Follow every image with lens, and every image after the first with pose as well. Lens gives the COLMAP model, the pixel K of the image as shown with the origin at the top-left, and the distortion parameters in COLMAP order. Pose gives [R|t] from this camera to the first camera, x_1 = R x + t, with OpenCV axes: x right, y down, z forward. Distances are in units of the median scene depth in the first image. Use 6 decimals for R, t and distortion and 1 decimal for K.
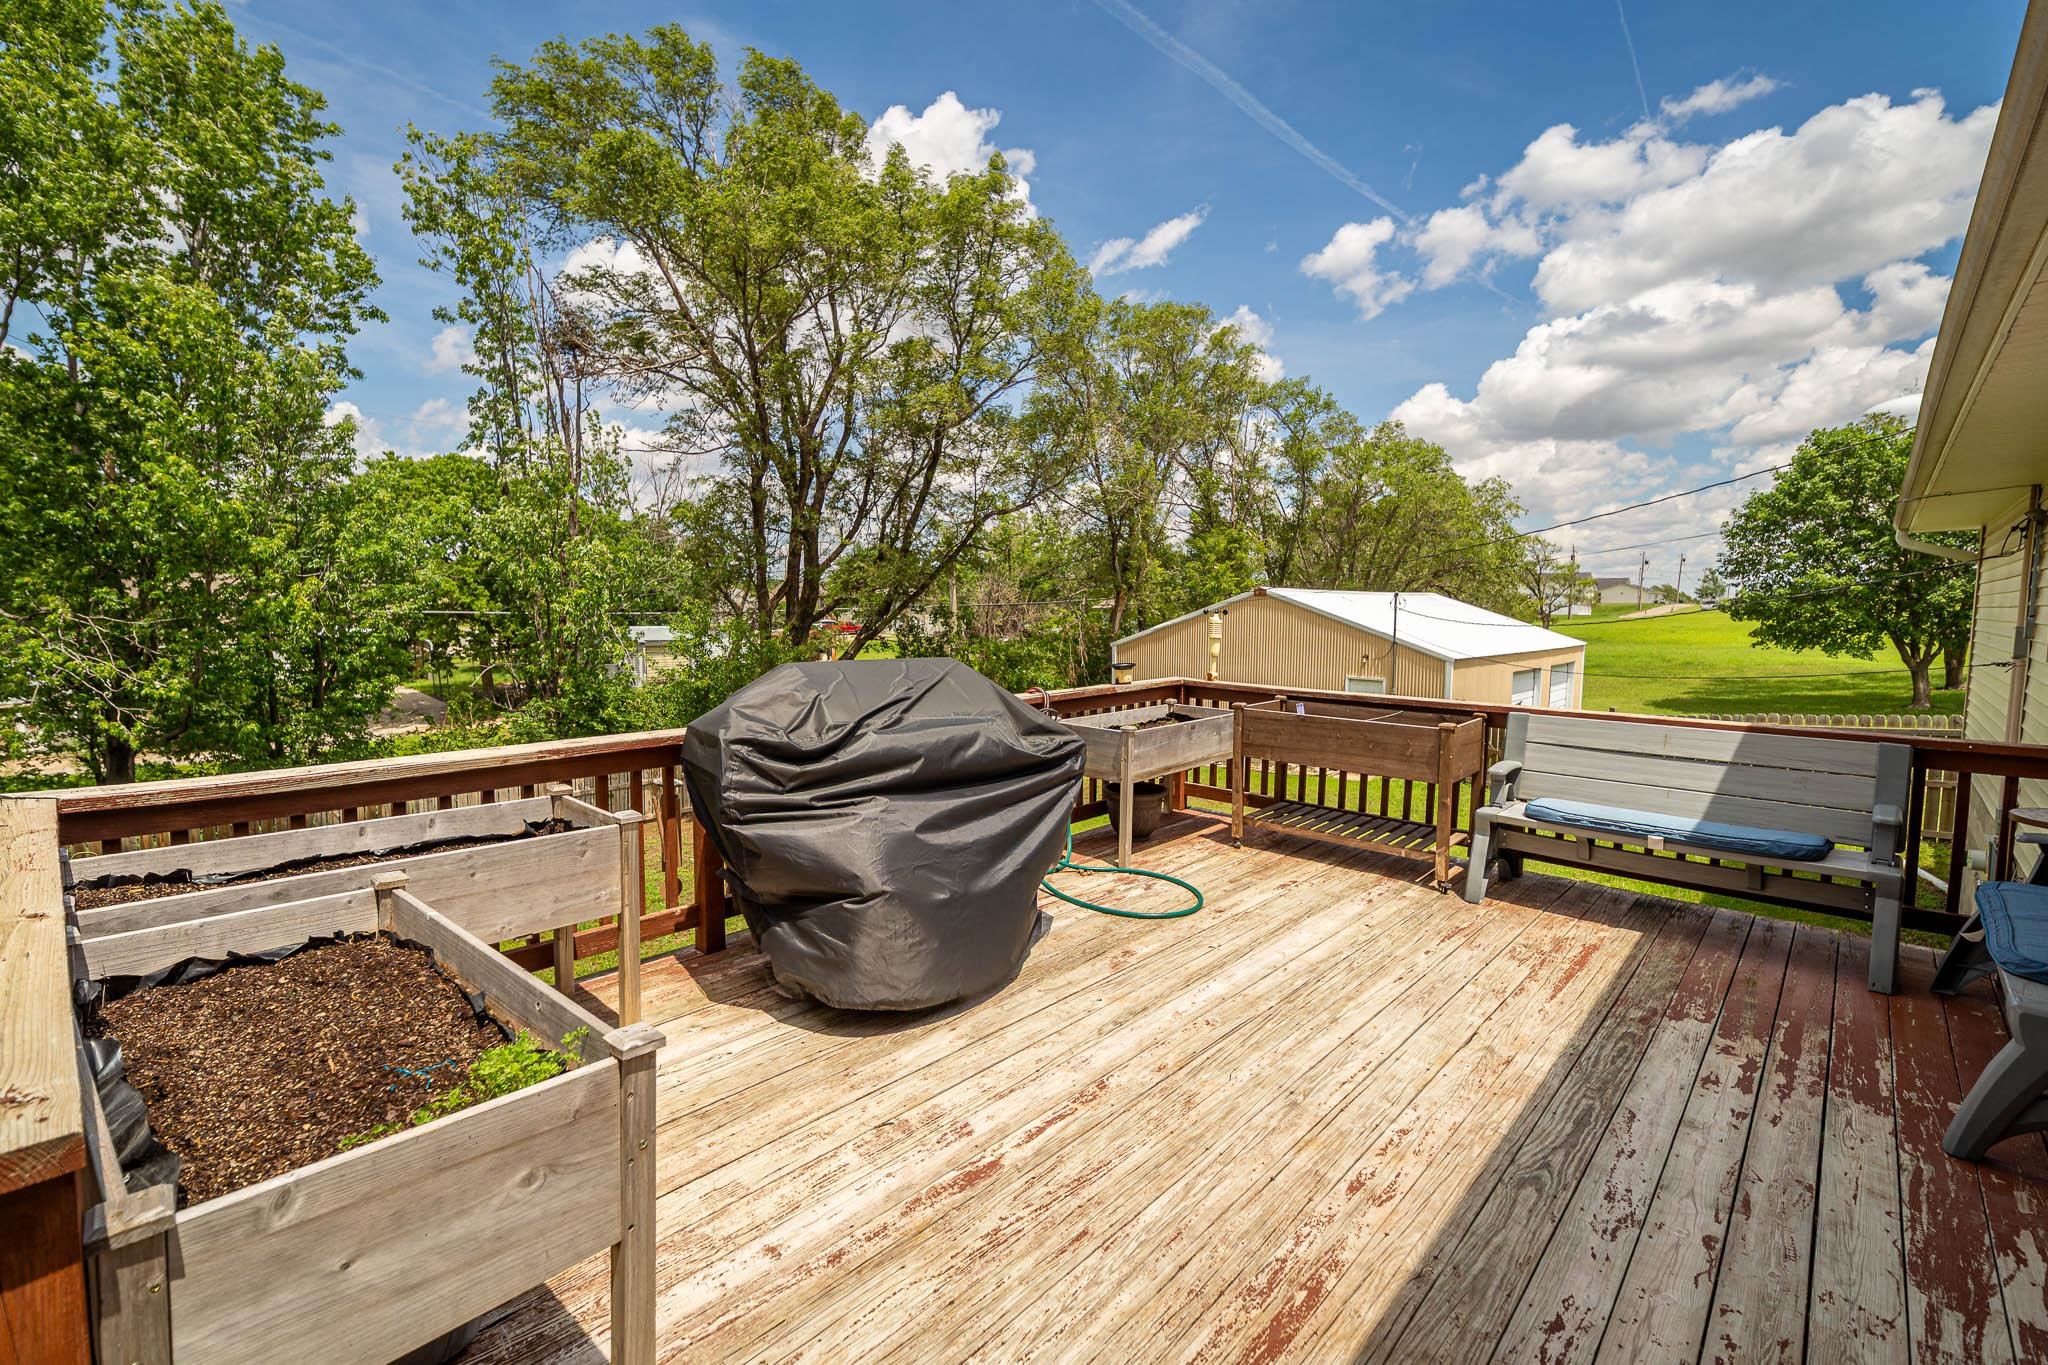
lens RADIAL K [[900.8, 0, 996.4], [0, 900.8, 688.9], [0, 0, 1]] dist [0.000041, 0.000022]
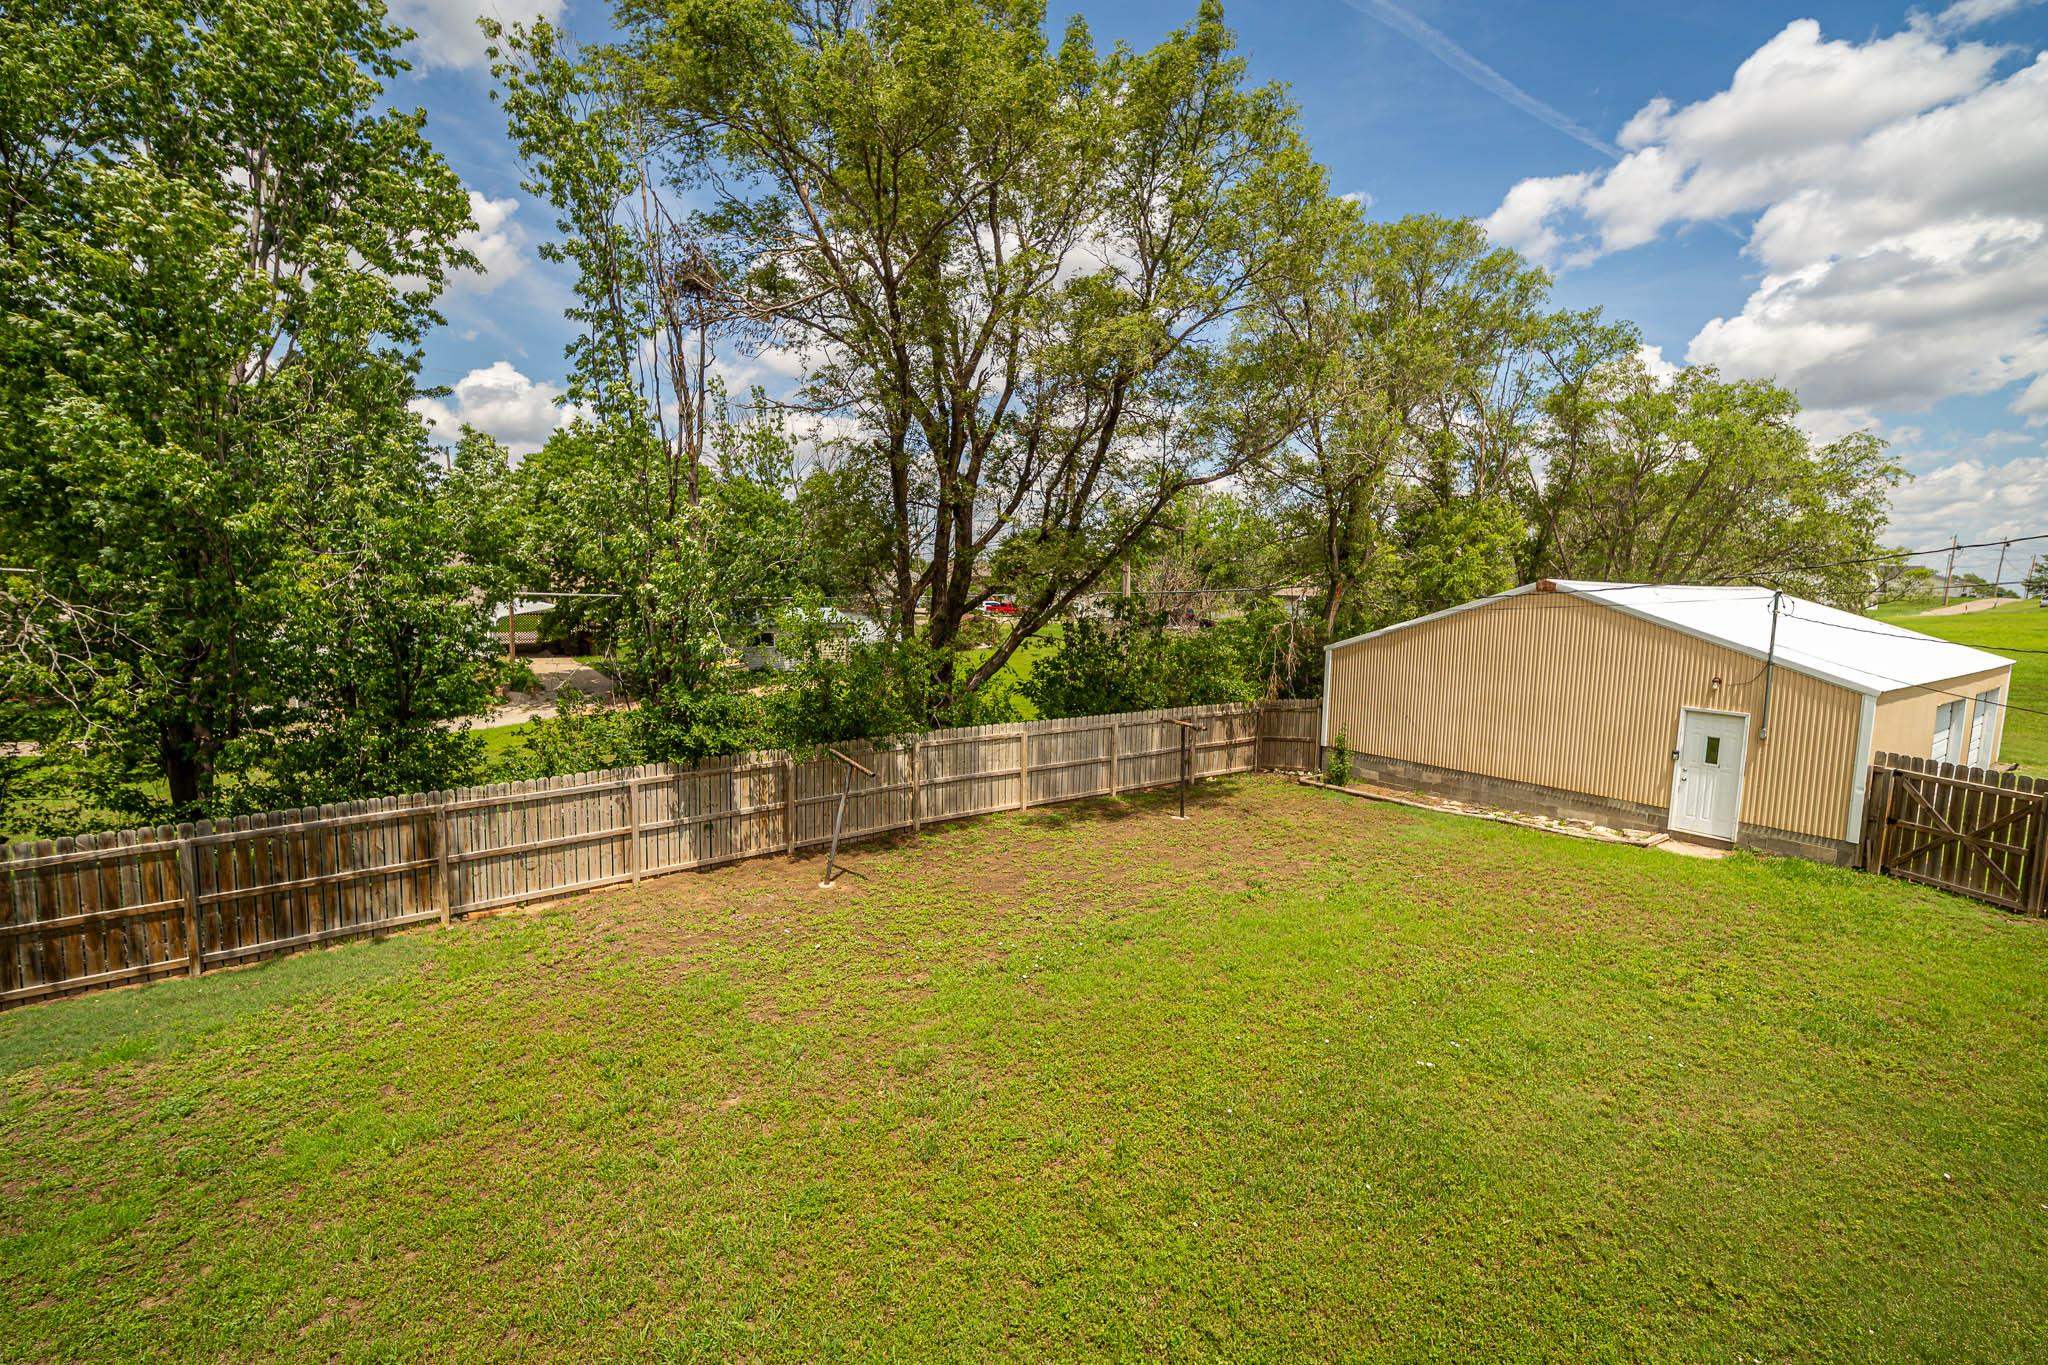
lens RADIAL K [[892.4, 0, 1015.9], [0, 892.4, 674.8], [0, 0, 1]] dist [0.009892, 0.000204]
pose [[0.987523, 0.030349, -0.154521, -0.022853], [-0.029320, 0.999530, 0.008932, -0.025596], [0.154719, -0.004290, 0.987949, 0.180985]]
